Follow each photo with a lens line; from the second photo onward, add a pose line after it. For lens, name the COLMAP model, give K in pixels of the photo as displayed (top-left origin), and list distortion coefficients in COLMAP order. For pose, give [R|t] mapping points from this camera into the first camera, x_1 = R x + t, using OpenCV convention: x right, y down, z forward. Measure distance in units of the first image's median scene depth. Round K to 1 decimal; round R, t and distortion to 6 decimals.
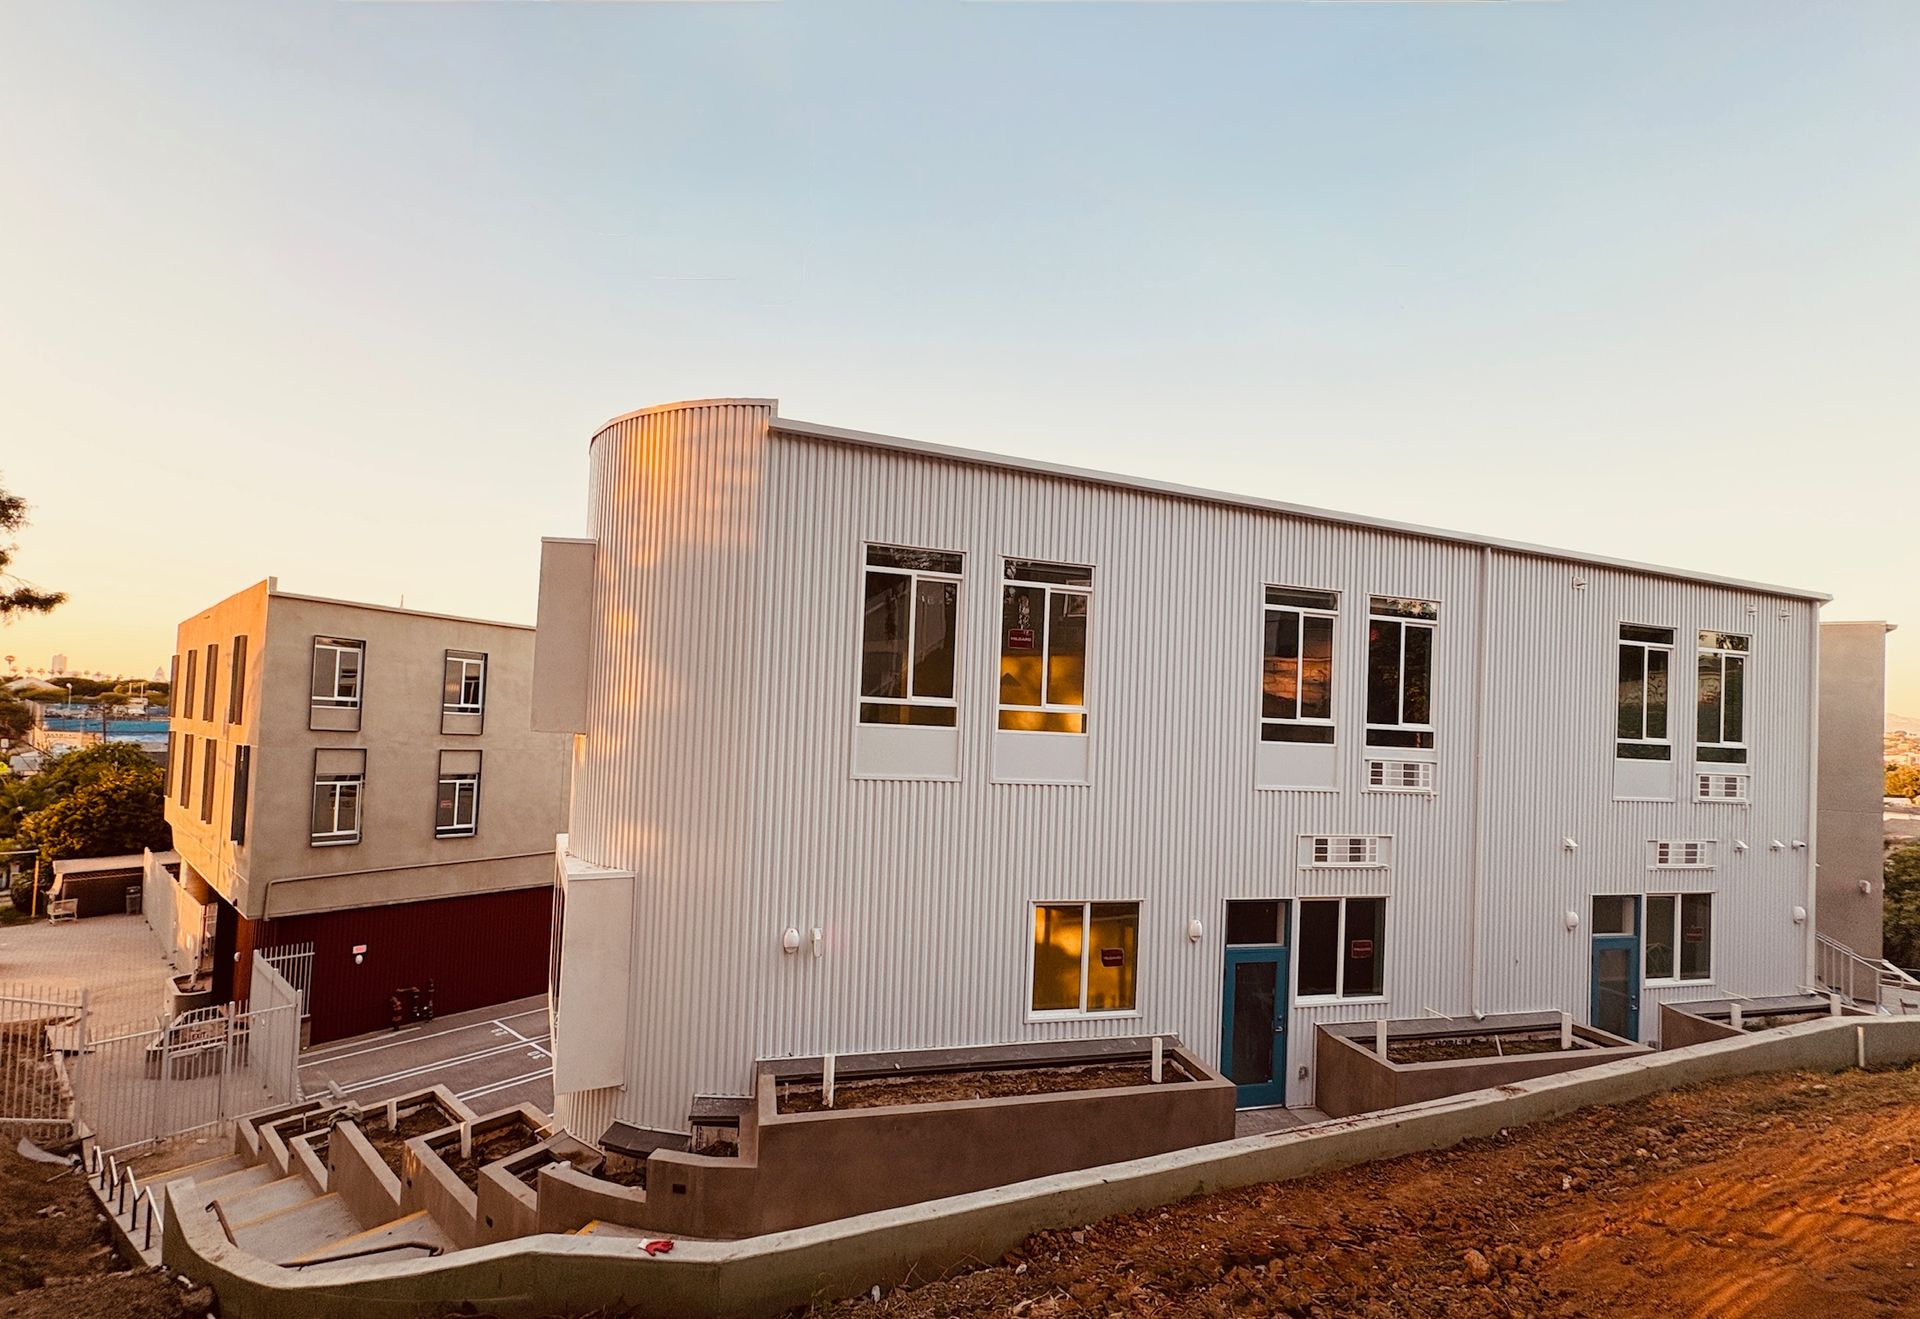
lens RADIAL K [[766.6, 0, 959.6], [0, 766.6, 722.8], [0, 0, 1]] dist [0.000539, 0.000793]
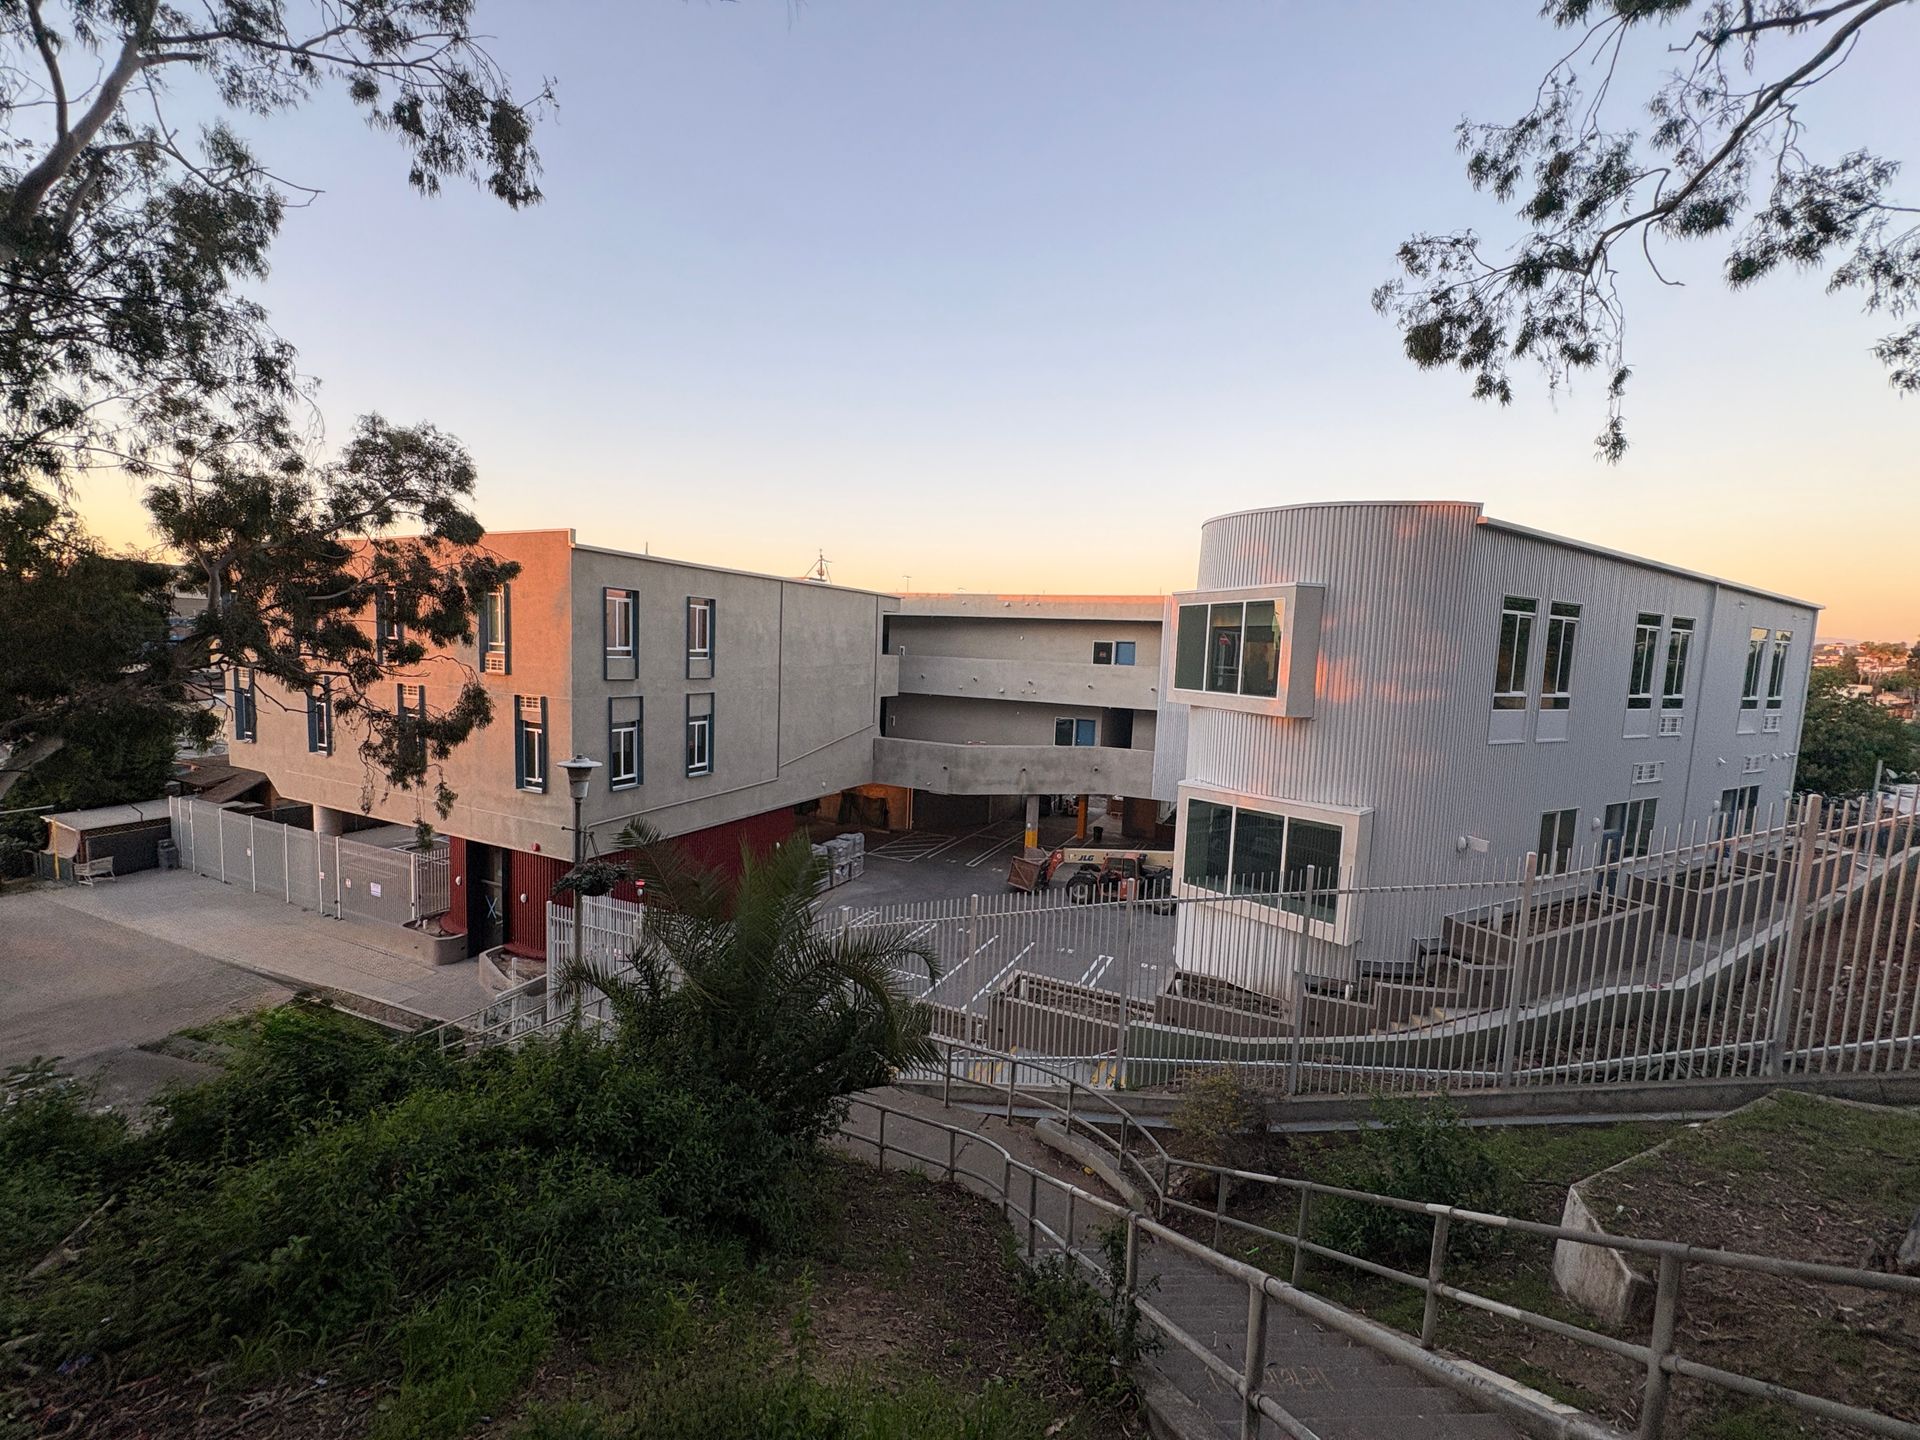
lens RADIAL K [[763.4, 0, 965.5], [0, 763.4, 725.3], [0, 0, 1]] dist [0.003494, 0.000301]
pose [[0.970924, -0.025164, 0.238063, -1.192956], [-0.005919, 0.991632, 0.128959, -0.125424], [-0.239316, -0.126618, 0.962650, -0.212247]]
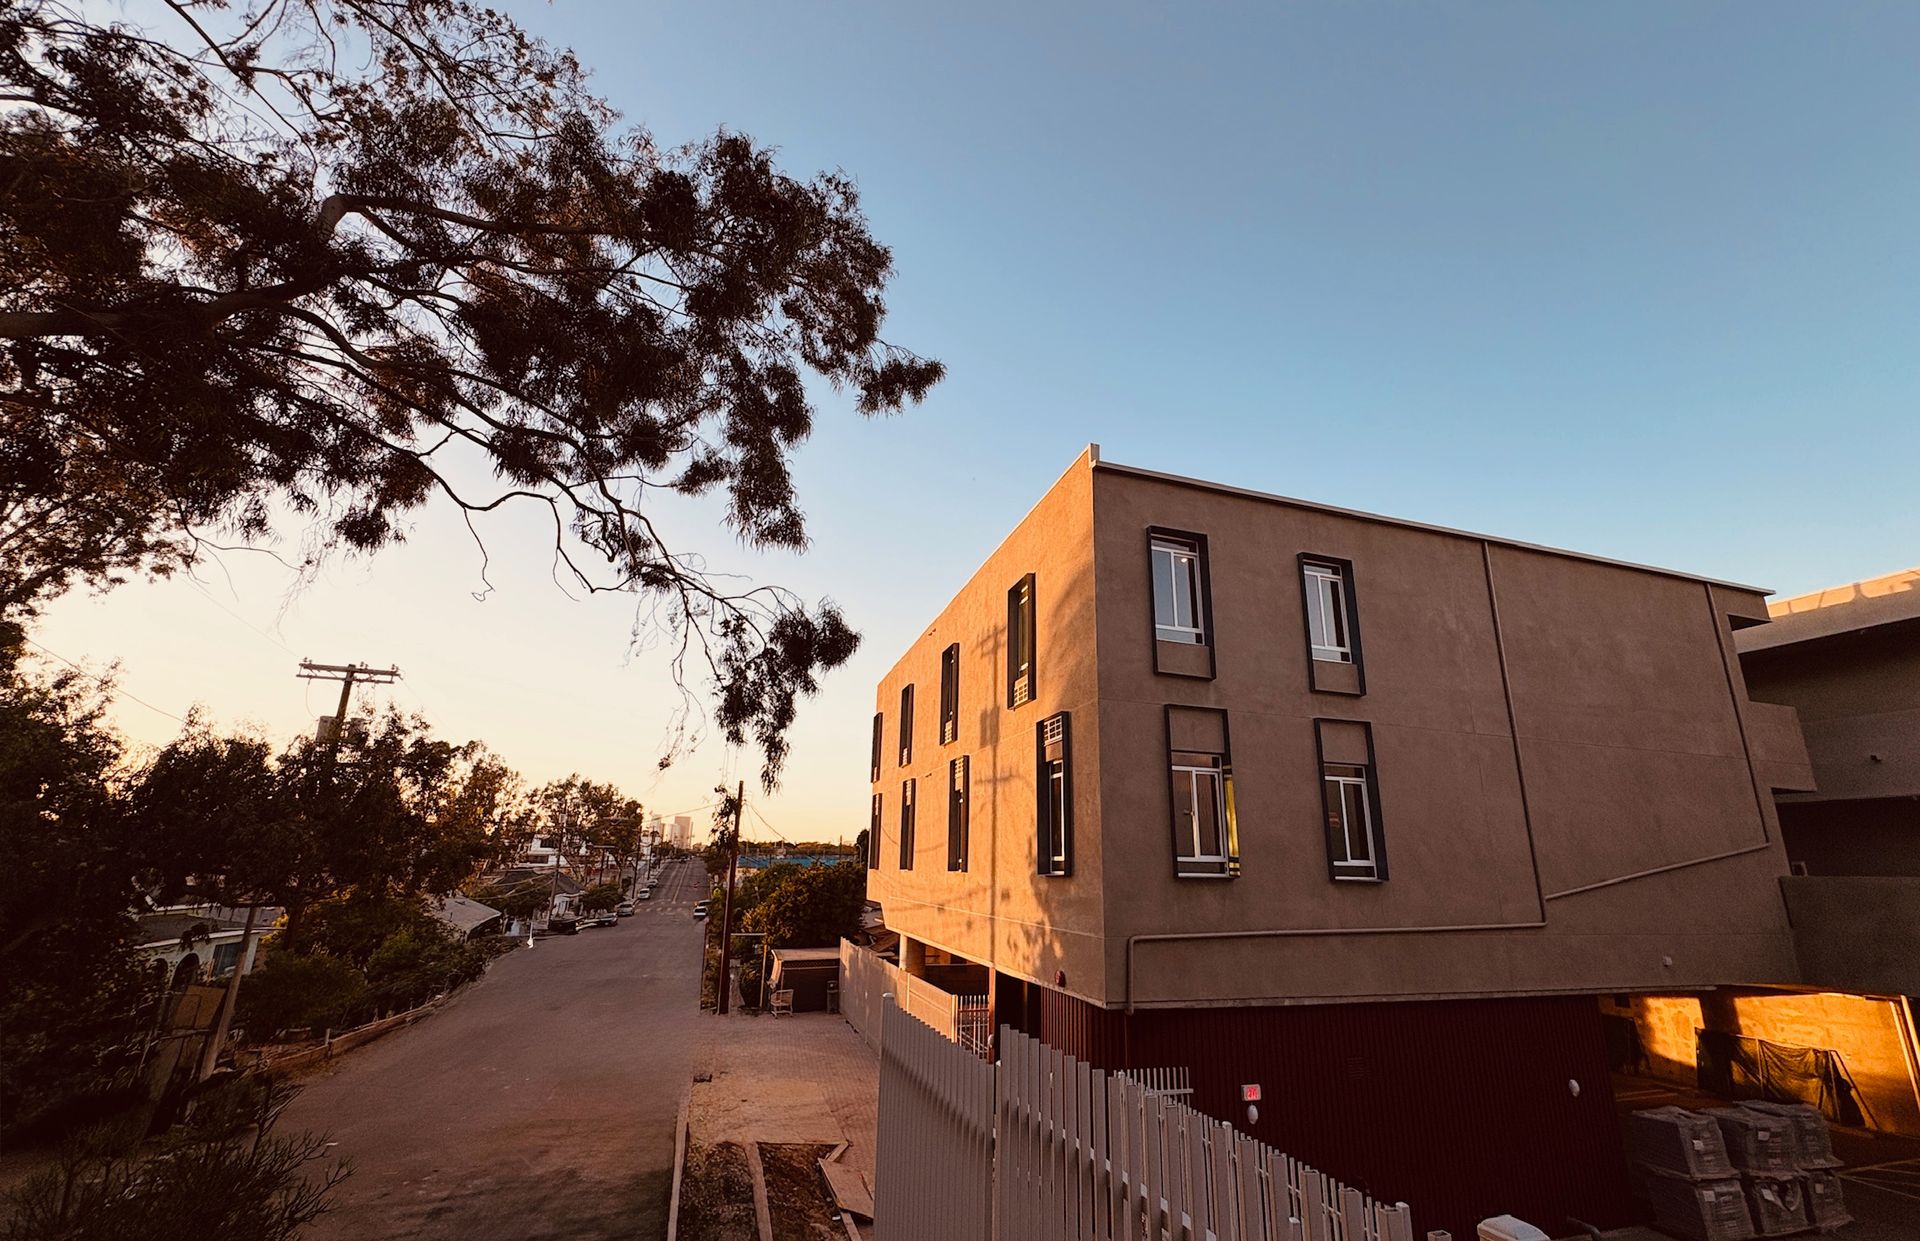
lens RADIAL K [[769.0, 0, 951.0], [0, 769.0, 666.6], [0, 0, 1]] dist [0.000113, -0.000107]
pose [[0.827799, -0.168437, -0.535143, -1.259128], [0.027402, 0.964867, -0.261306, 0.297145], [0.560355, 0.201645, 0.803331, 0.823674]]
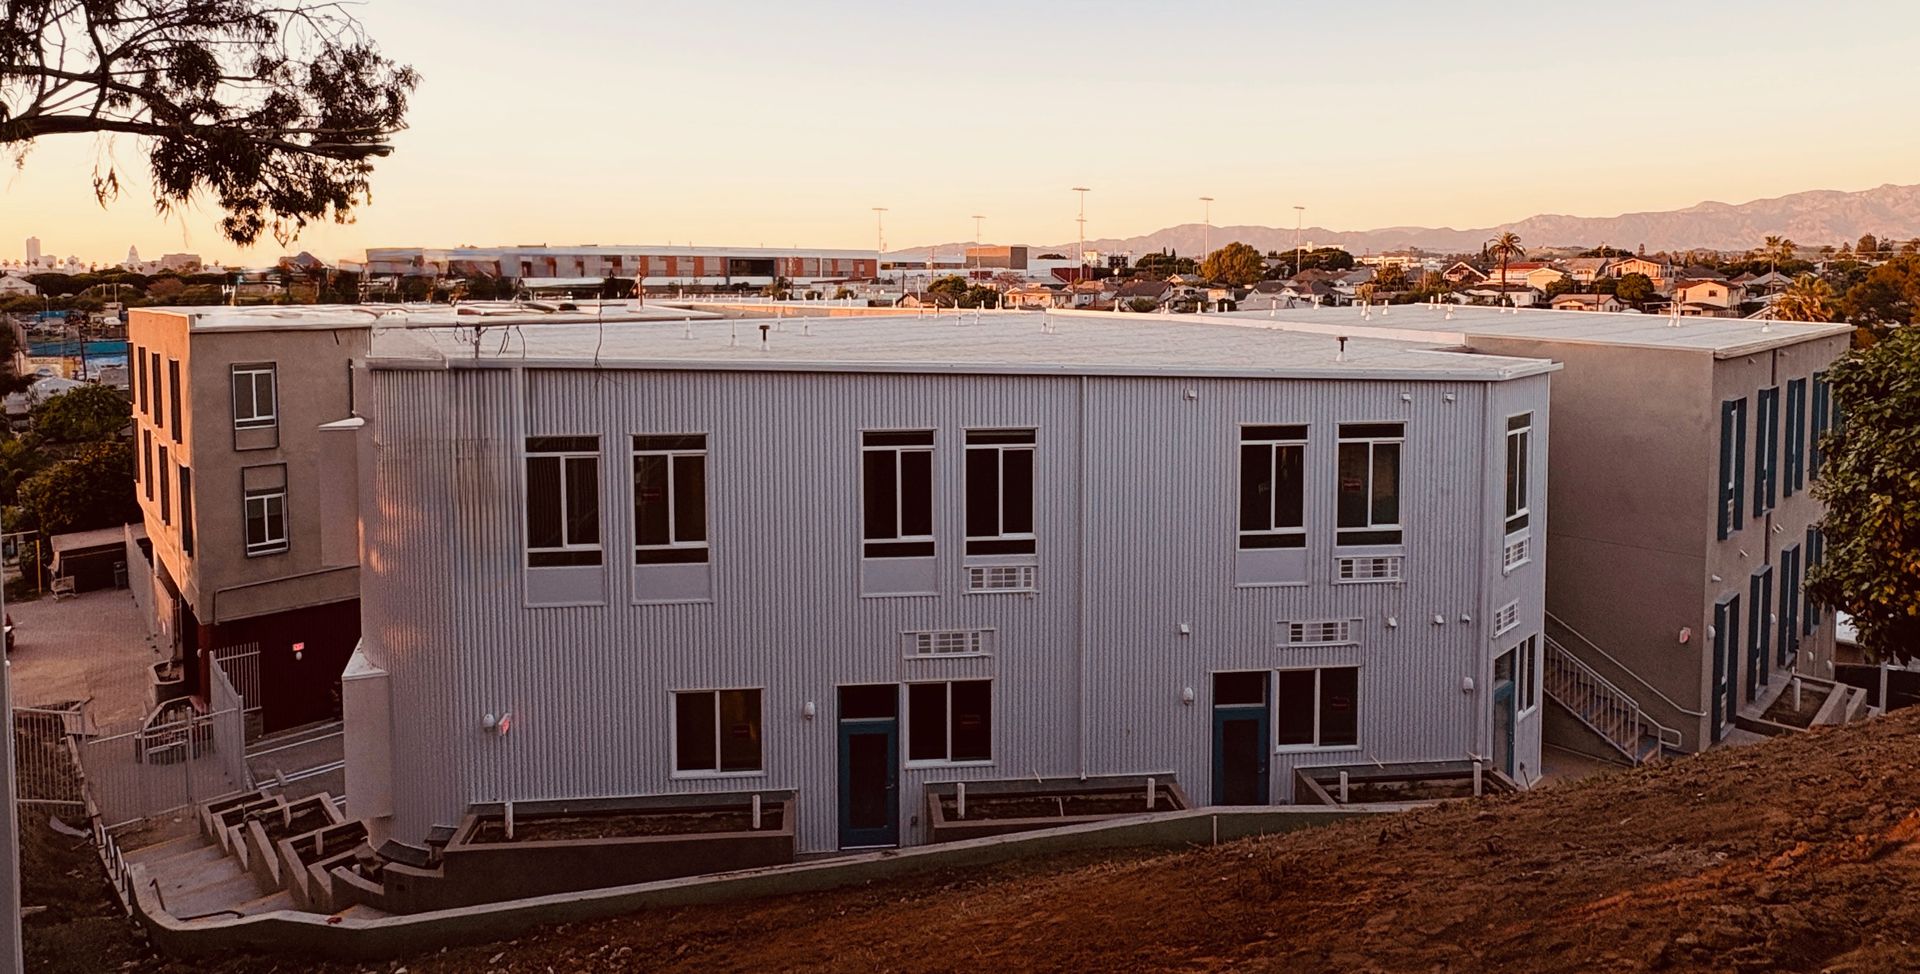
lens RADIAL K [[1049.2, 0, 910.4], [0, 1049.2, 346.9], [0, 0, 1]] dist [0.004221, -0.001339]
pose [[0.983934, -0.036407, -0.174784, 0.671432], [0.049648, 0.996169, 0.071994, -0.375251], [0.171493, -0.079515, 0.981971, -0.531141]]
